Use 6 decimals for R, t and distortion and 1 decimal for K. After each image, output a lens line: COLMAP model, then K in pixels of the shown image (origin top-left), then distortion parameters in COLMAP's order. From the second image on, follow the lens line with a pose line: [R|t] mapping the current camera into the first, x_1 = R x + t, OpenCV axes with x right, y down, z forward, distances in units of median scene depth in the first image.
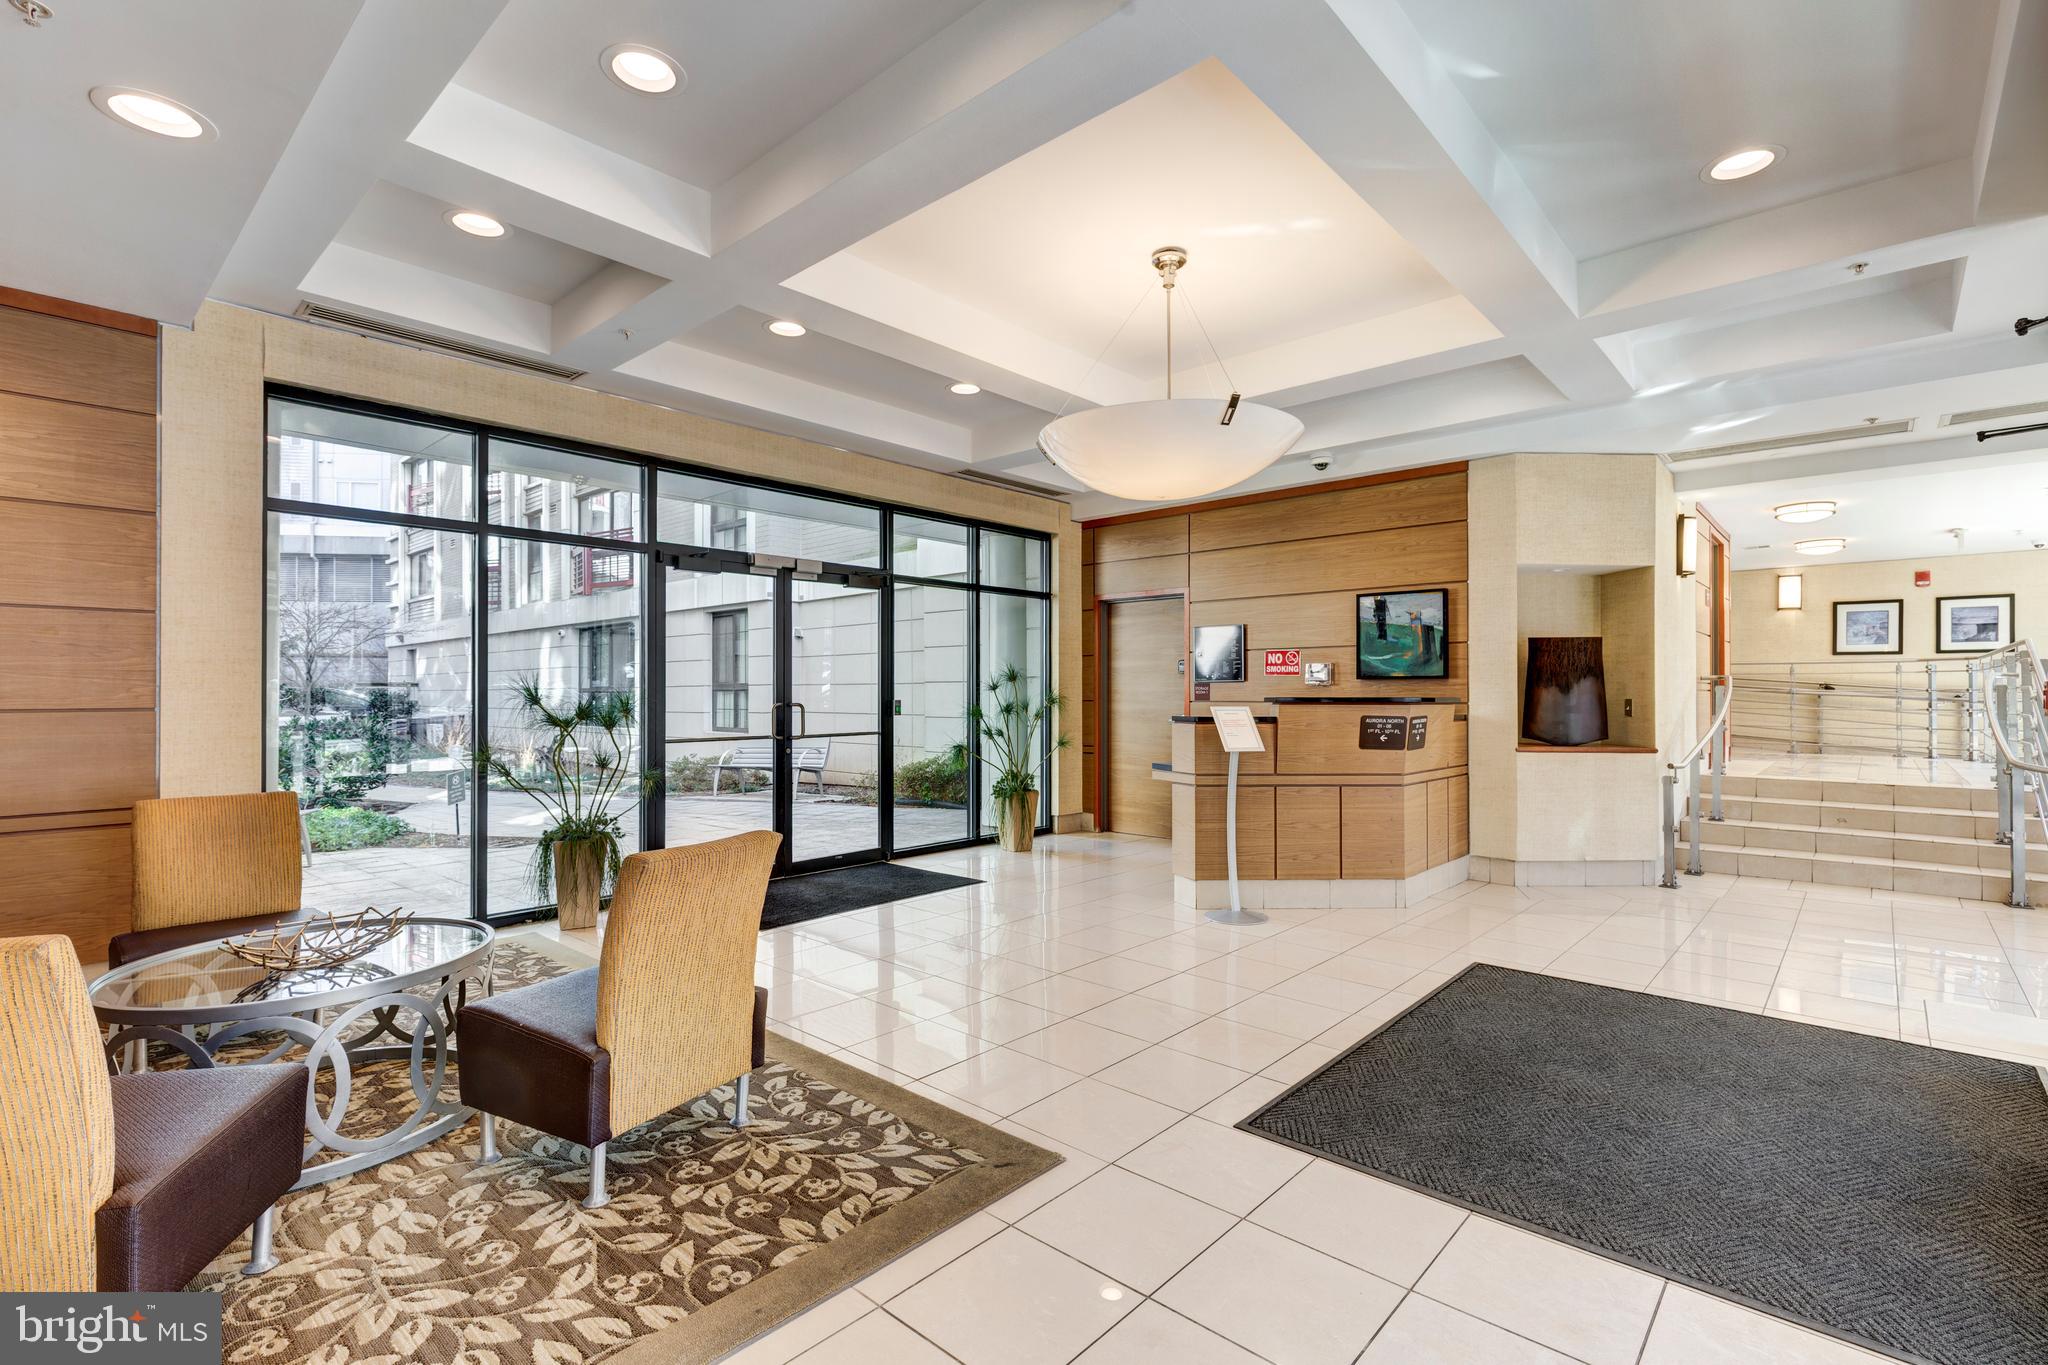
lens RADIAL K [[935.9, 0, 1024.0], [0, 935.9, 682.5], [0, 0, 1]] dist [-0.000181, -0.000049]
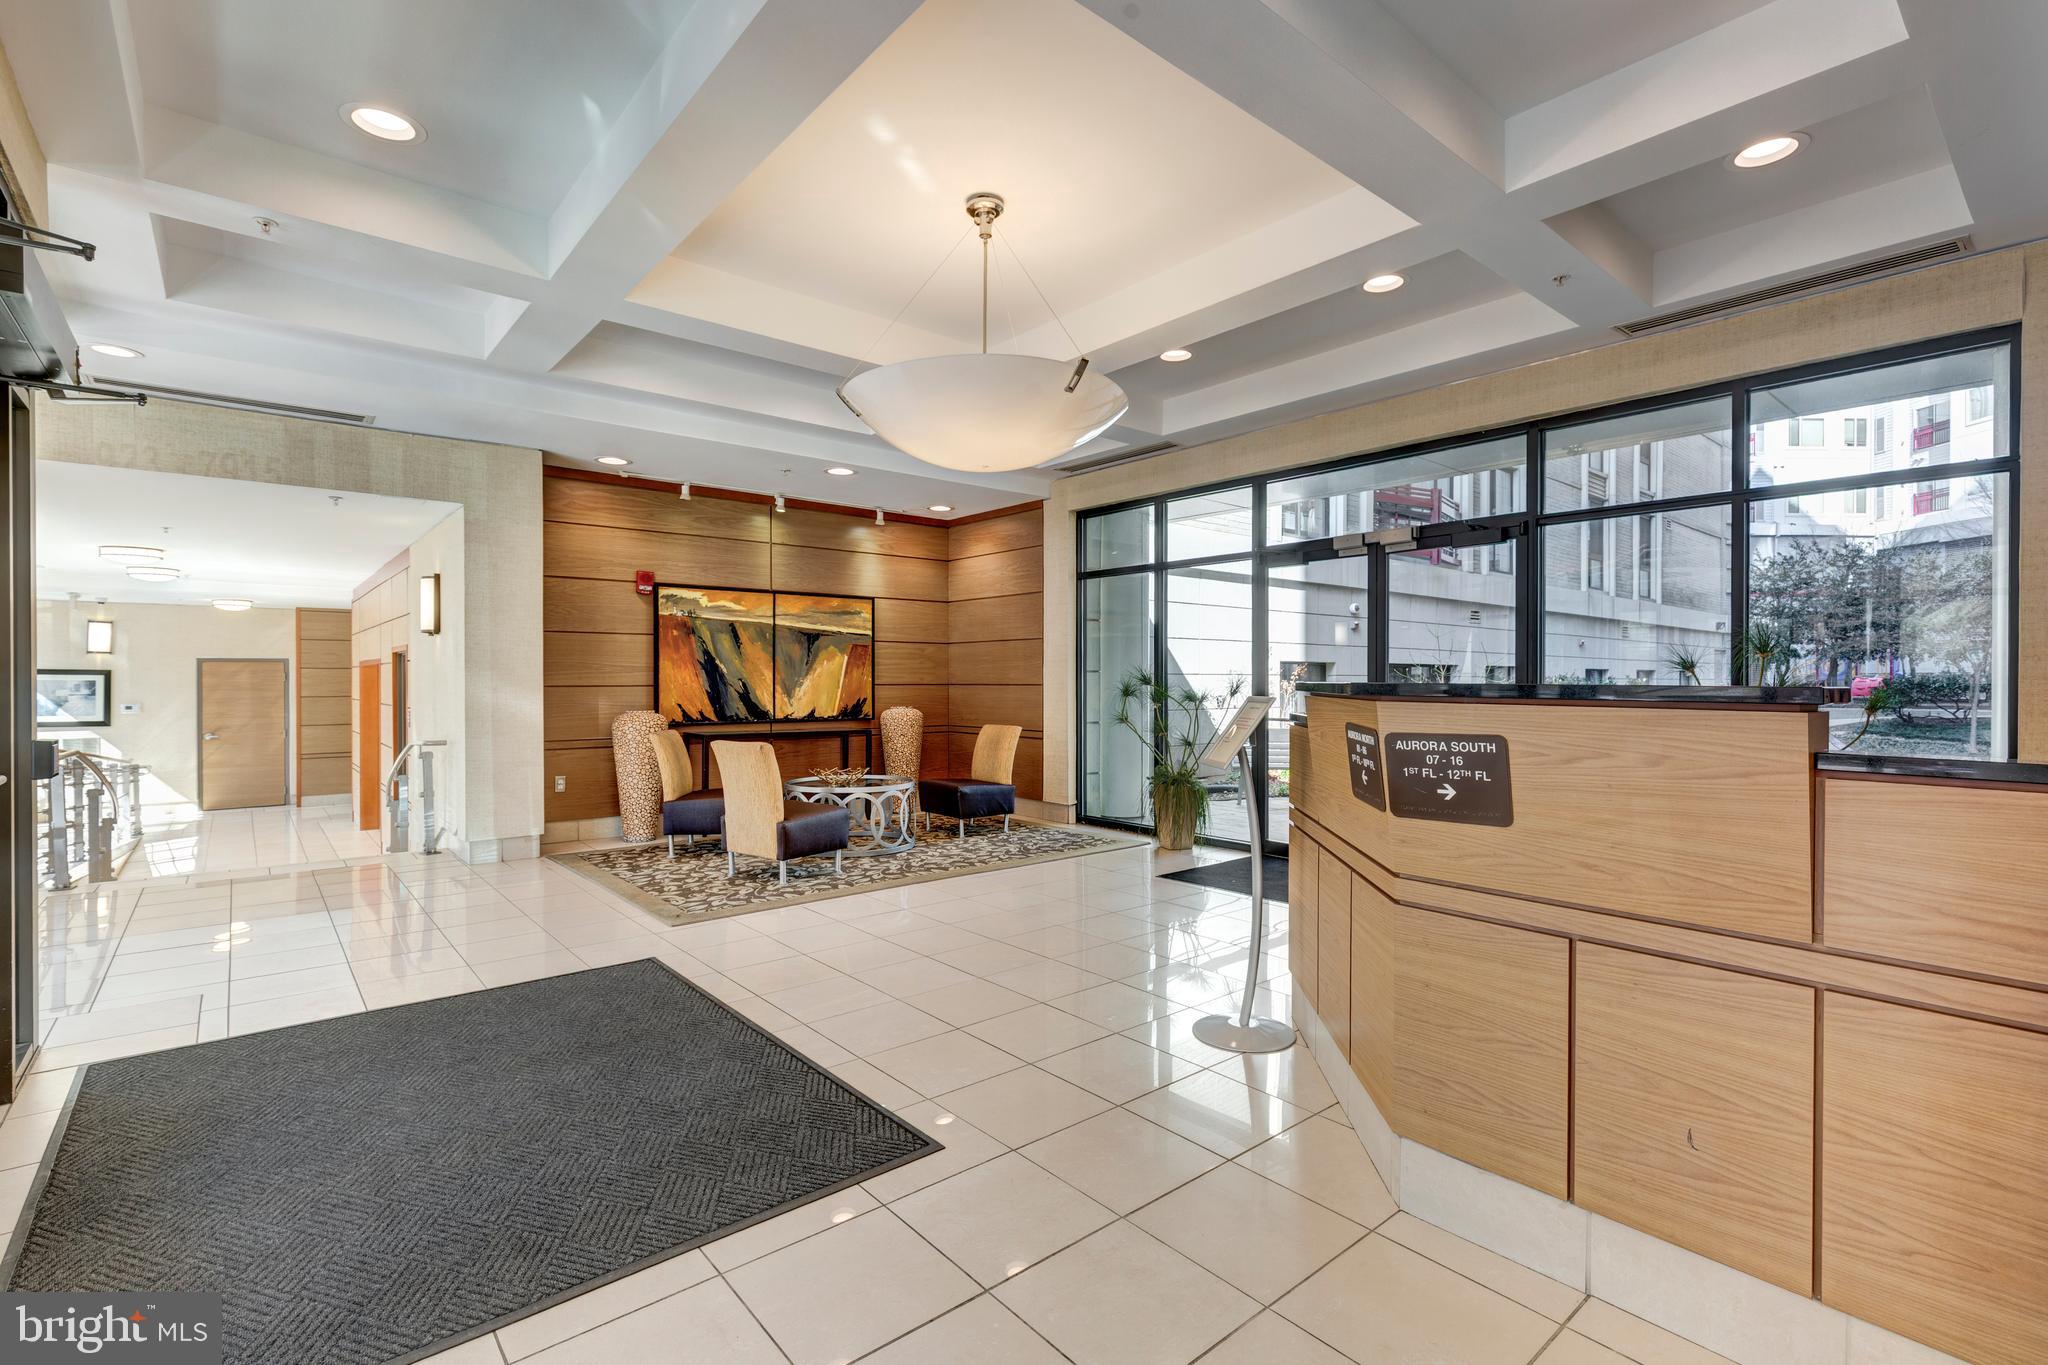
lens RADIAL K [[935.9, 0, 1024.0], [0, 935.9, 682.5], [0, 0, 1]] dist [-0.000181, -0.000049]
pose [[-0.133299, 0.003560, -0.991069, 0.899007], [0.010253, 0.999945, 0.002213, 0.012488], [0.991023, -0.009867, -0.133328, 0.974500]]
